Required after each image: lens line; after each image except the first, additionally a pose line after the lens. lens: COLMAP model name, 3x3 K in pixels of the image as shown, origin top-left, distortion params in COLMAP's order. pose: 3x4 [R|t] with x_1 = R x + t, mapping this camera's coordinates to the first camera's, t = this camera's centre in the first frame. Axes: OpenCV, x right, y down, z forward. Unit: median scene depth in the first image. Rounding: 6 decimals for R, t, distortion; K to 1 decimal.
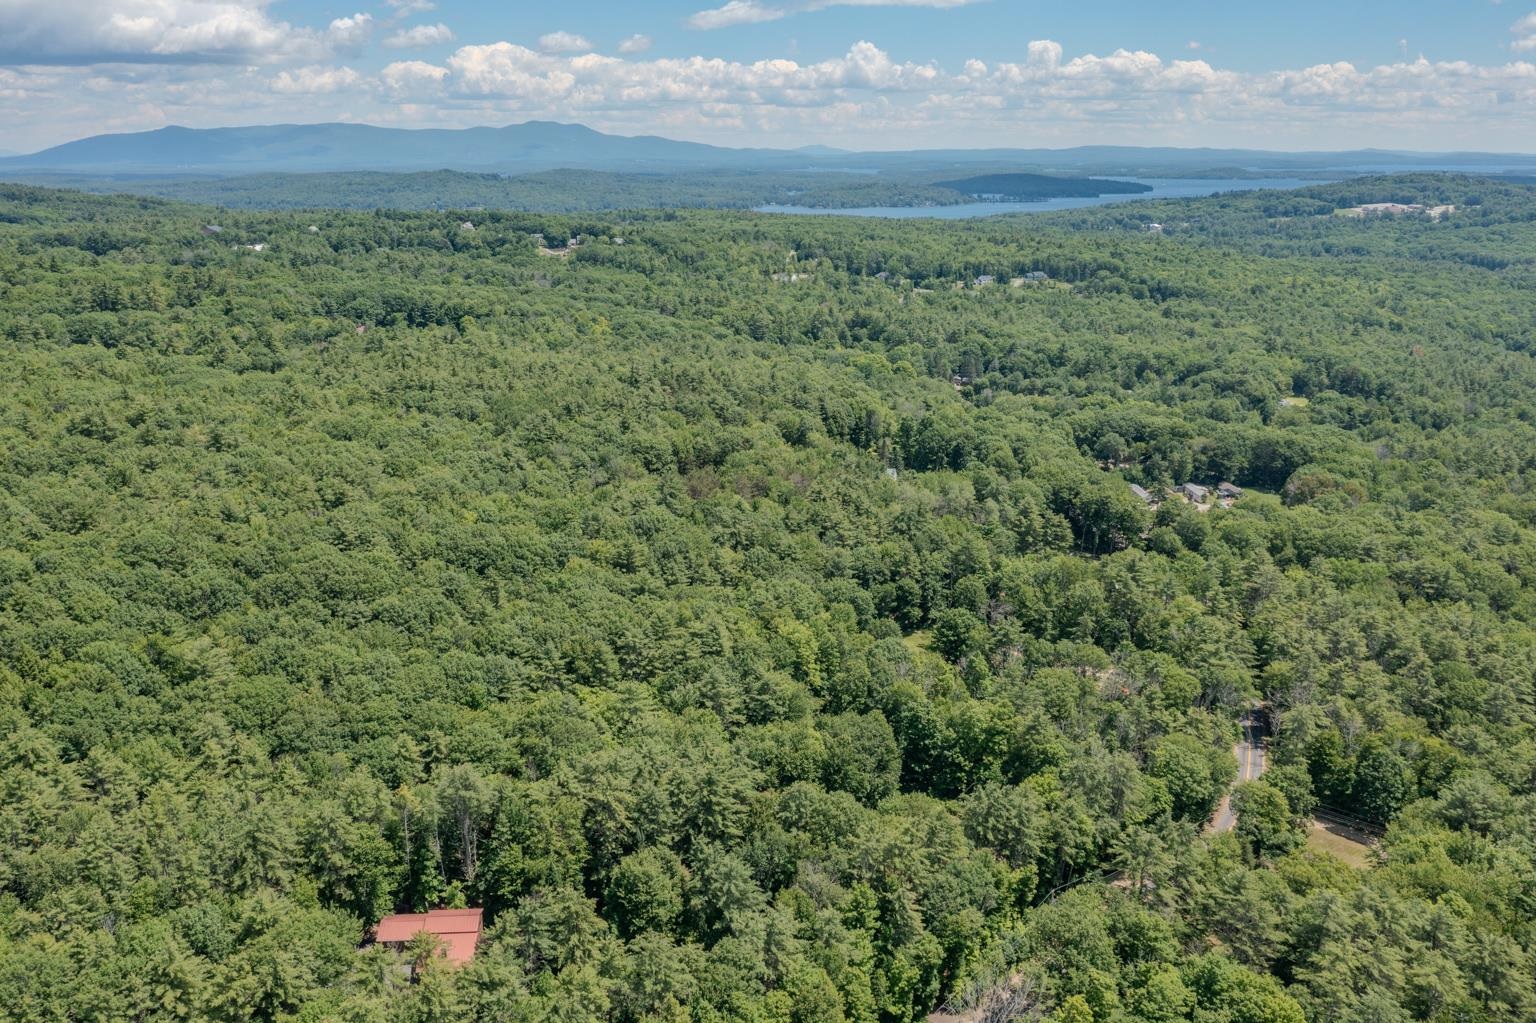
lens RADIAL K [[1182.7, 0, 768.0], [0, 1182.7, 511.5], [0, 0, 1]] dist [-0.015919, 0.009823]
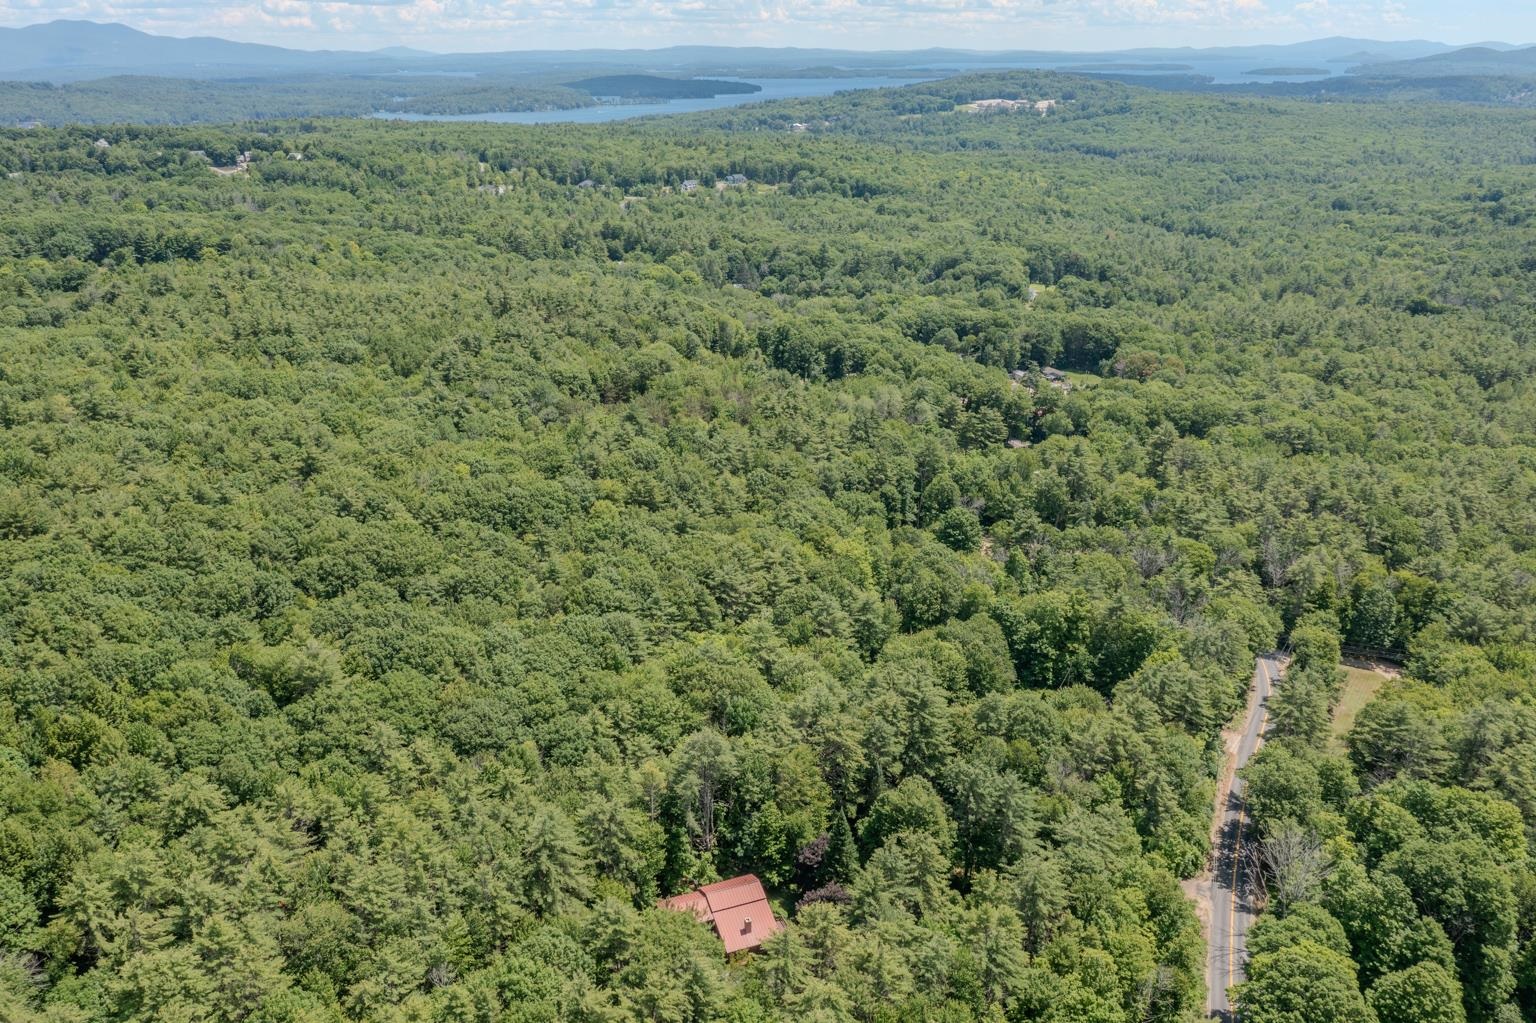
lens RADIAL K [[1182.7, 0, 768.0], [0, 1182.7, 511.5], [0, 0, 1]] dist [-0.015919, 0.009823]
pose [[0.951395, -0.115000, 0.285696, -0.100583], [0.093261, 0.991690, 0.088616, -0.007466], [-0.293513, -0.057664, 0.954214, 0.023565]]
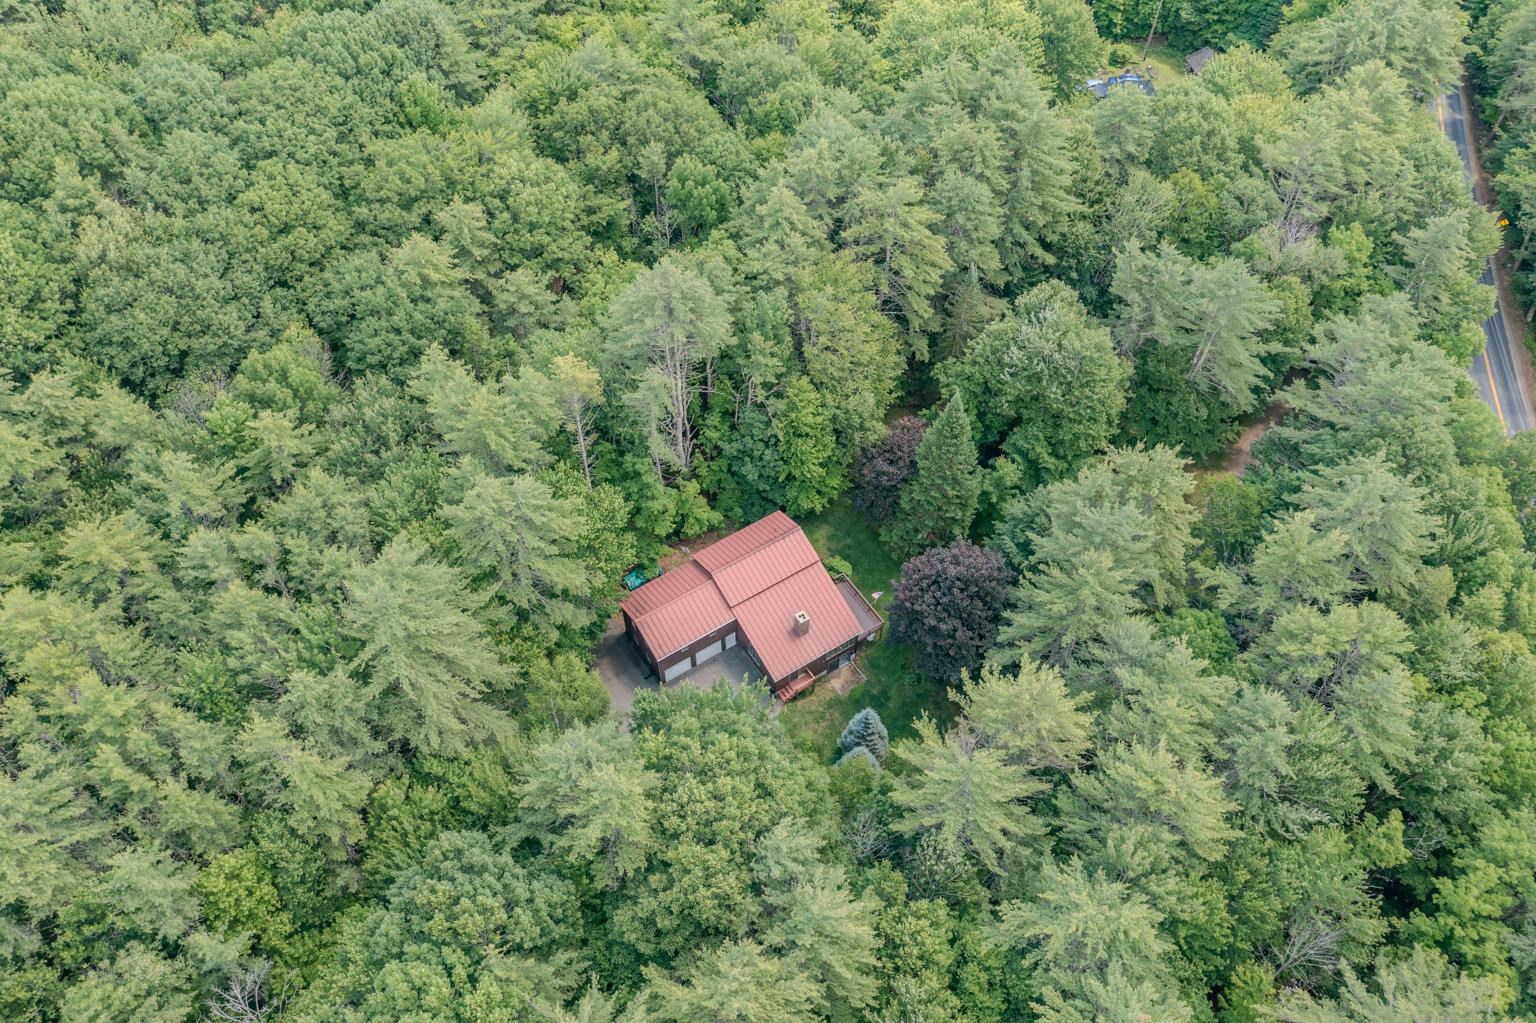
lens RADIAL K [[1182.7, 0, 768.0], [0, 1182.7, 511.5], [0, 0, 1]] dist [-0.015919, 0.009823]
pose [[0.871856, -0.399771, 0.282933, -0.084815], [0.143229, 0.760560, 0.633273, 0.001473], [-0.468352, -0.511598, 0.720357, 0.135695]]
